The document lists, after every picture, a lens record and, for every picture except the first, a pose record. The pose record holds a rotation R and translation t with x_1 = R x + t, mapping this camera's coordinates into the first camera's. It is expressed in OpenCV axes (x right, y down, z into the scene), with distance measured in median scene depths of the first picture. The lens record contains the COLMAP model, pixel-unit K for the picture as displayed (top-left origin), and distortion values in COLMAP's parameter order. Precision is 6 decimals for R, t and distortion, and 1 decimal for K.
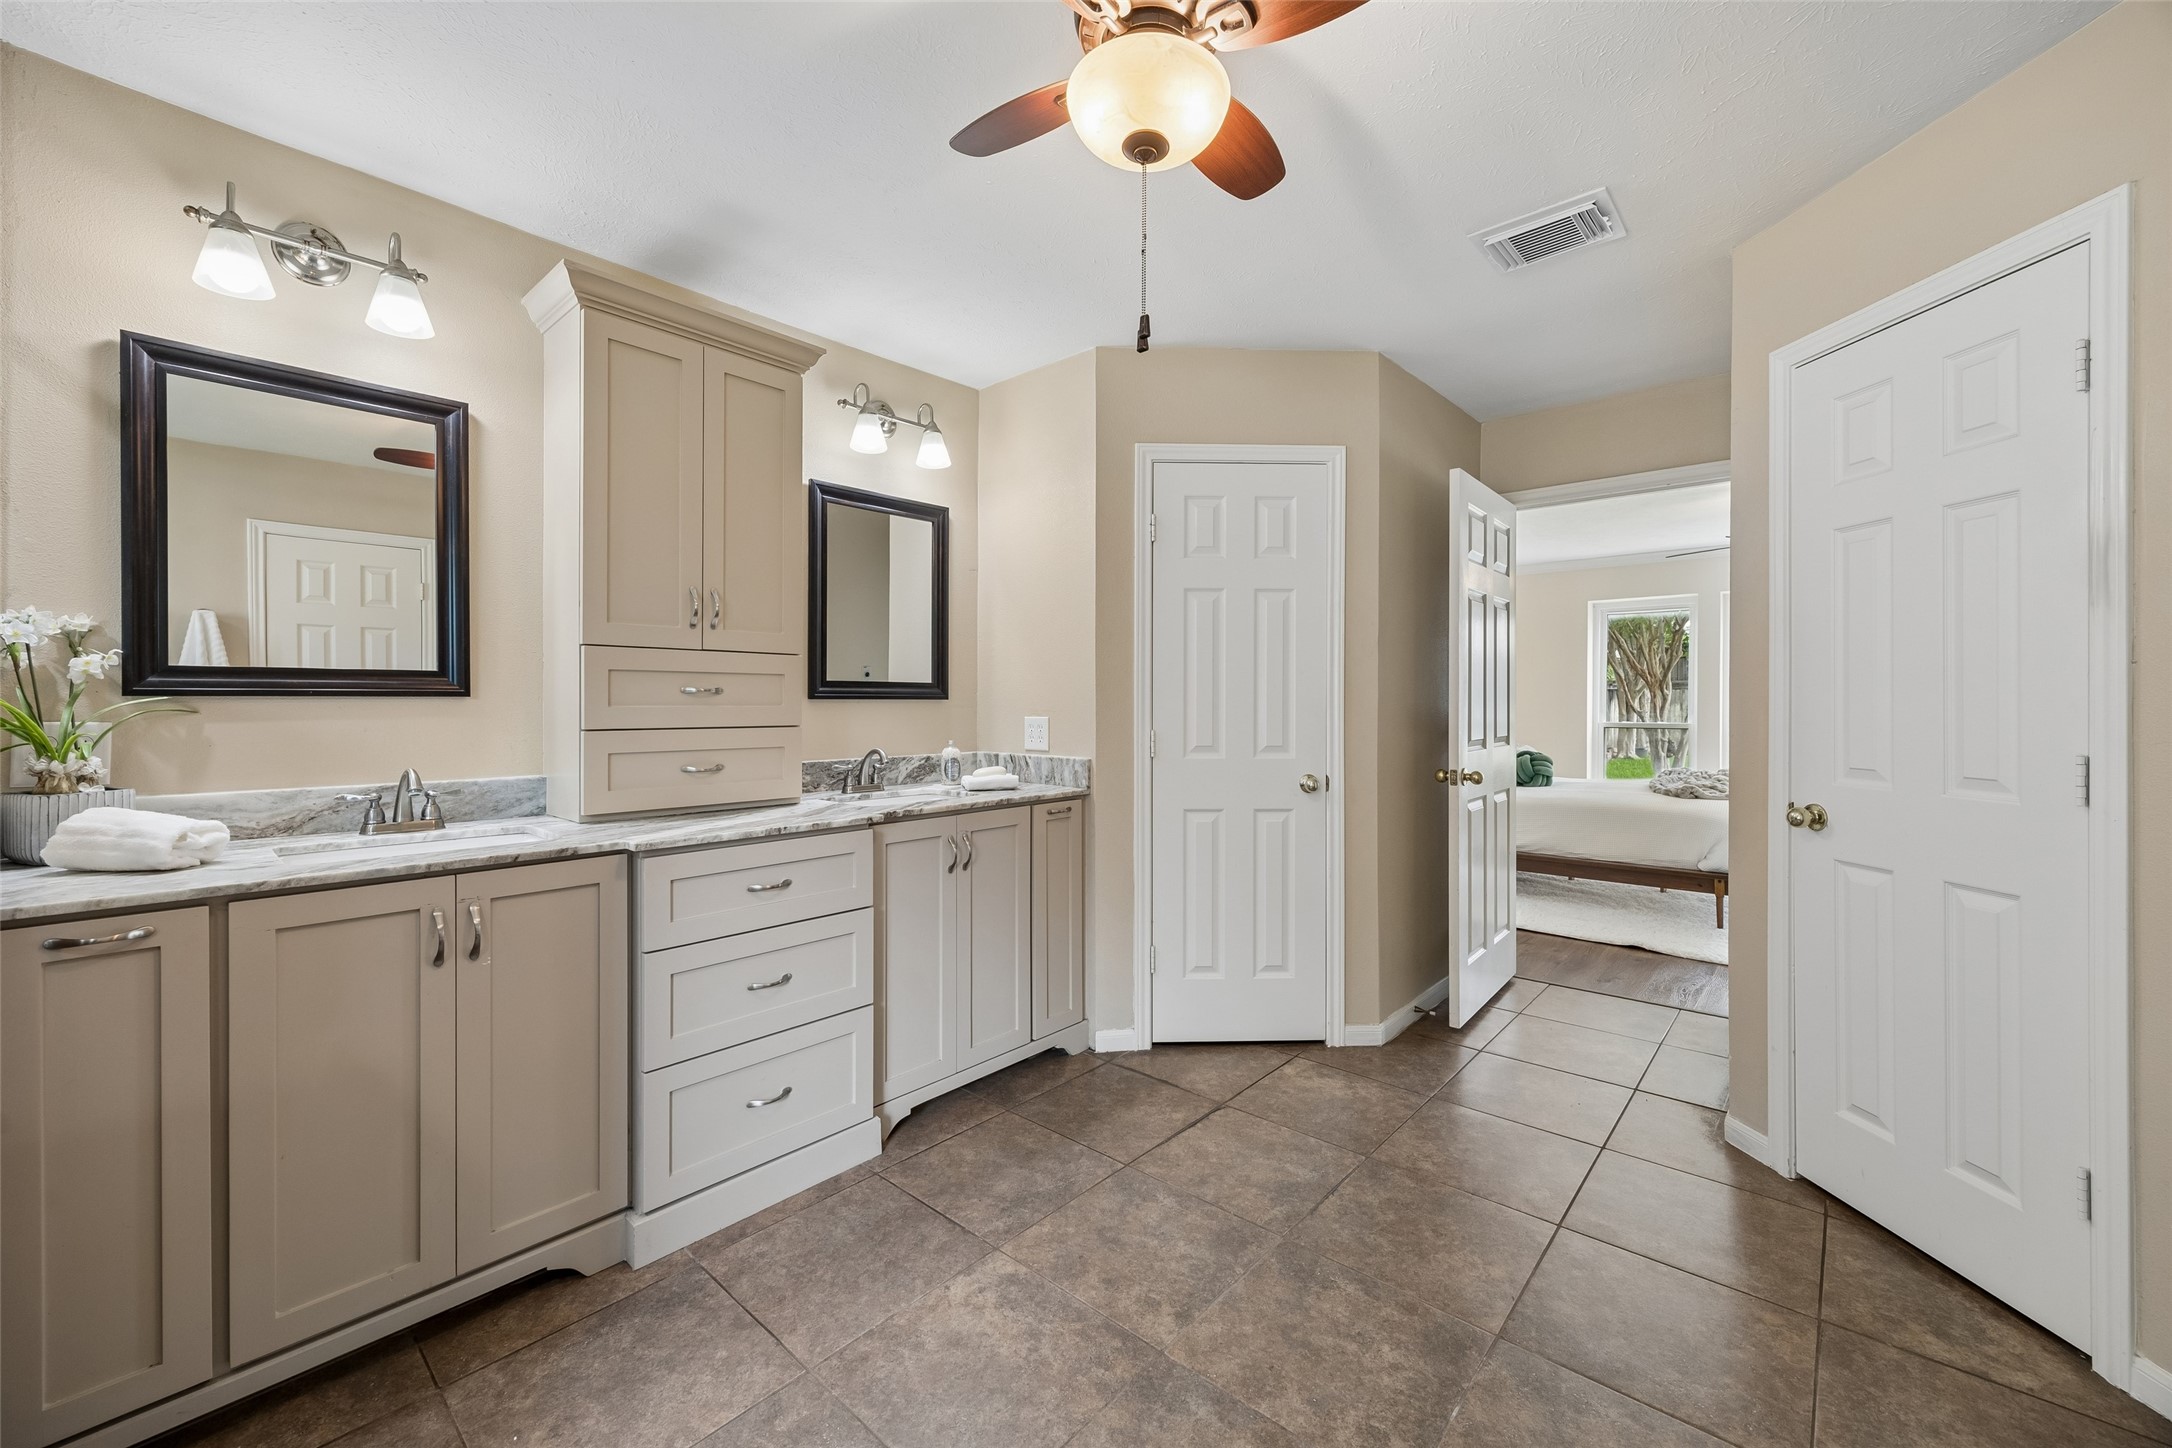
lens RADIAL K [[846.7, 0, 1090.3], [0, 846.7, 707.7], [0, 0, 1]] dist [-0.001398, 0.000342]
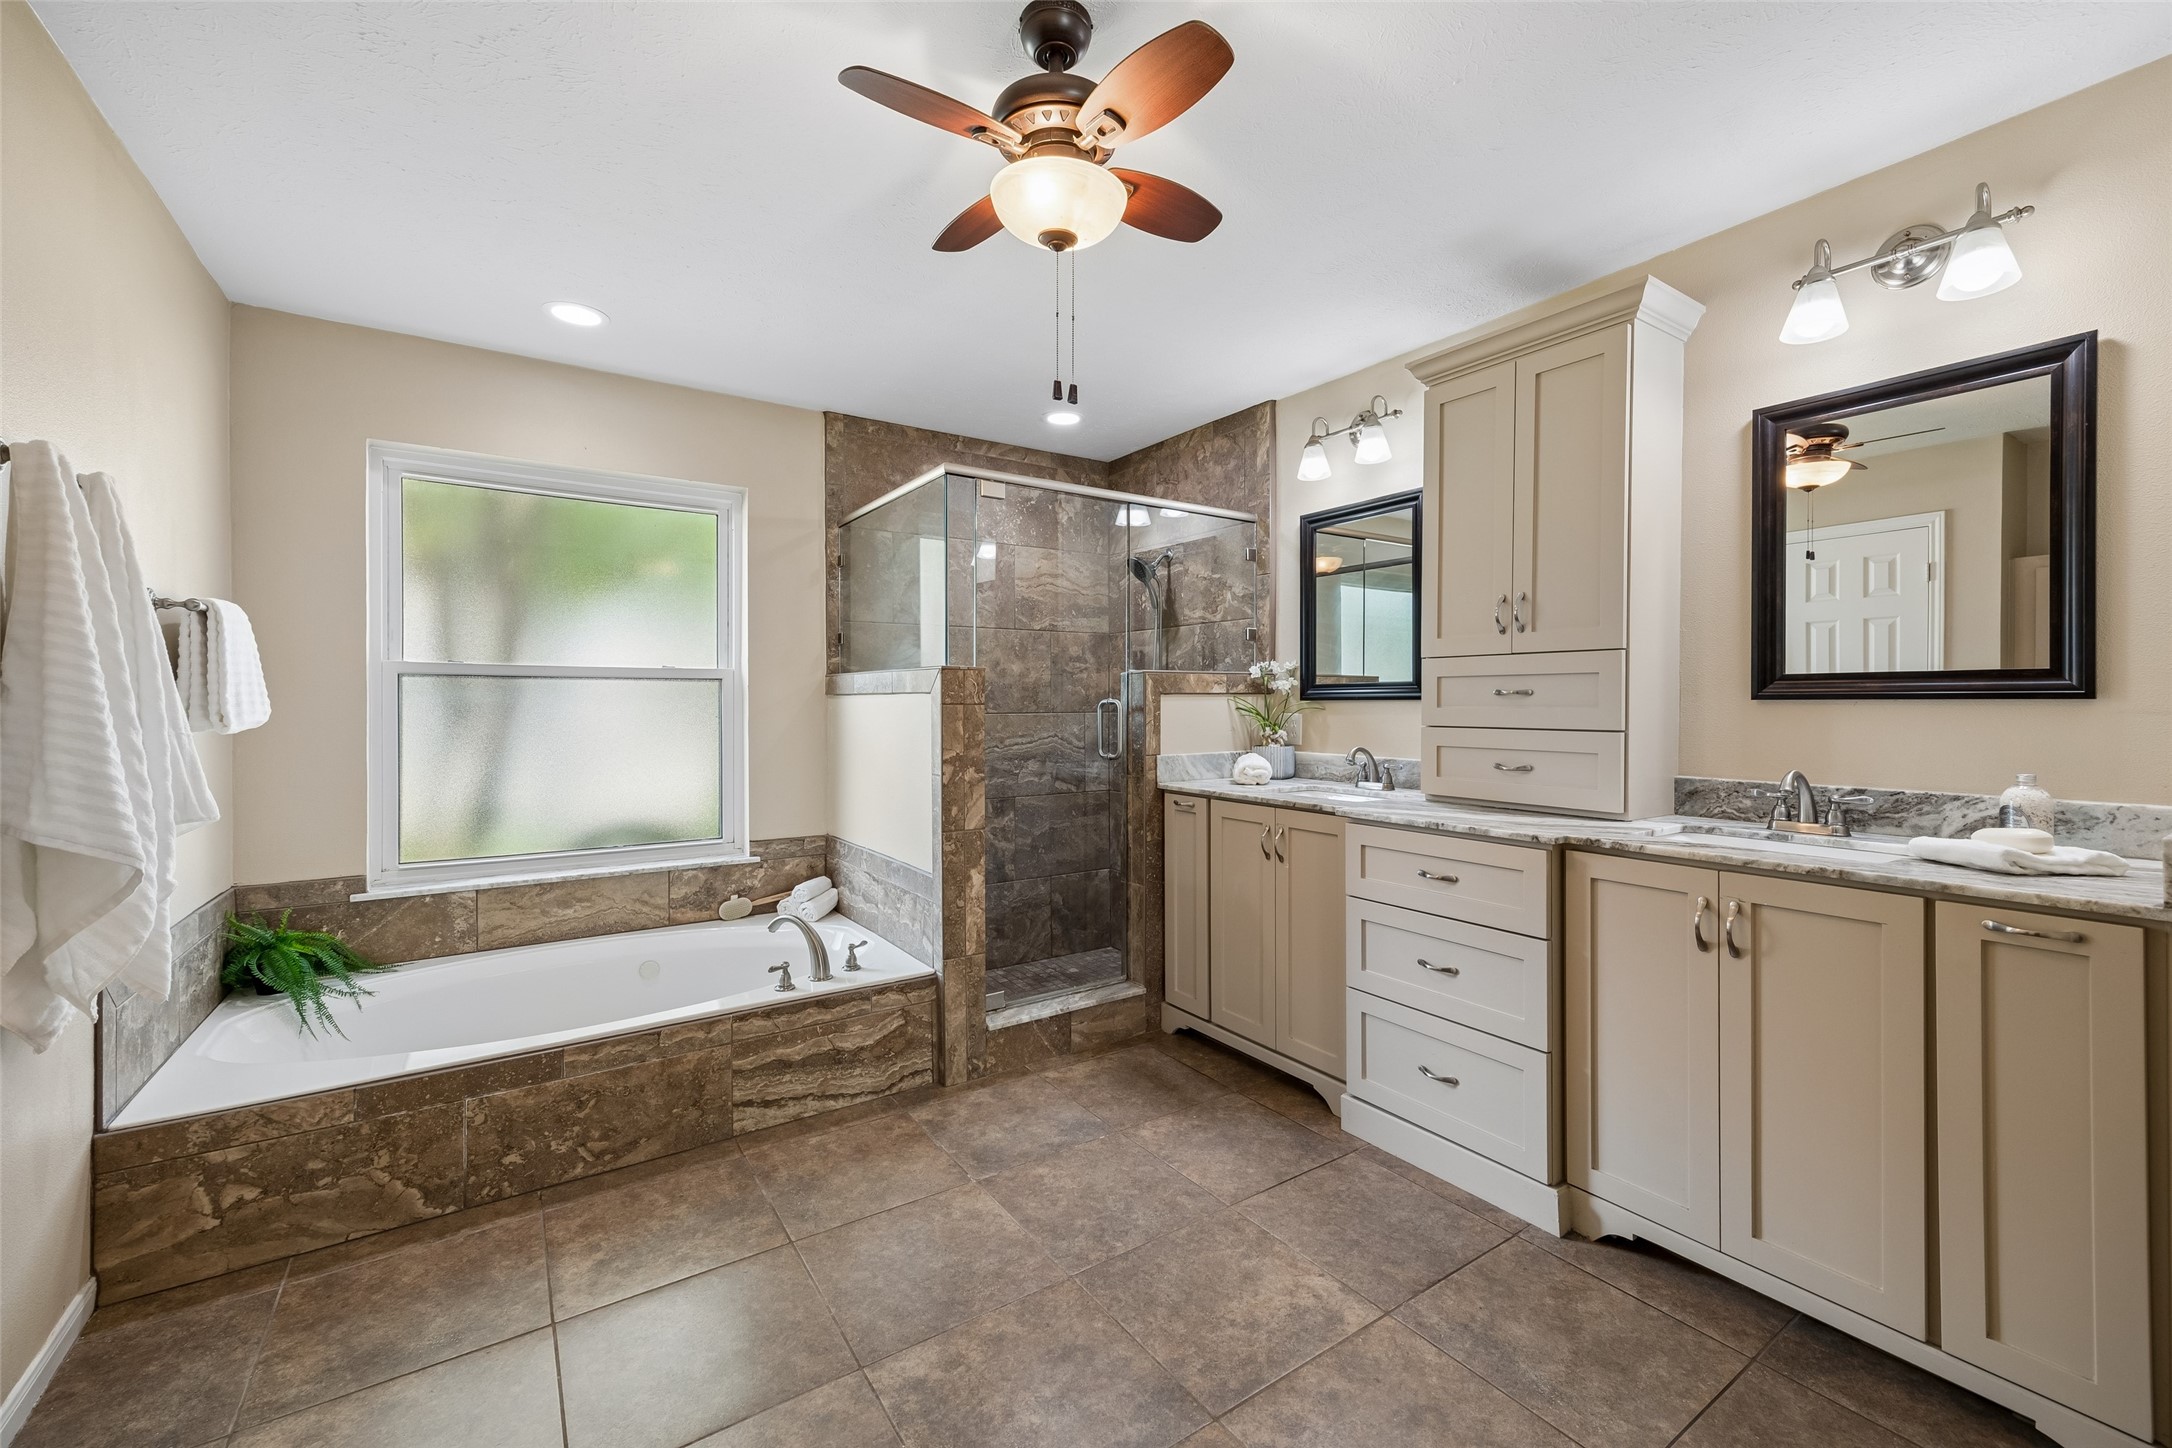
lens RADIAL K [[846.7, 0, 1092.2], [0, 846.7, 713.7], [0, 0, 1]] dist [-0.001398, 0.000342]
pose [[-0.227002, 0.009174, -0.973851, 0.731596], [-0.008174, 0.999902, 0.011325, -0.002135], [0.973860, 0.010531, -0.226905, 0.790635]]
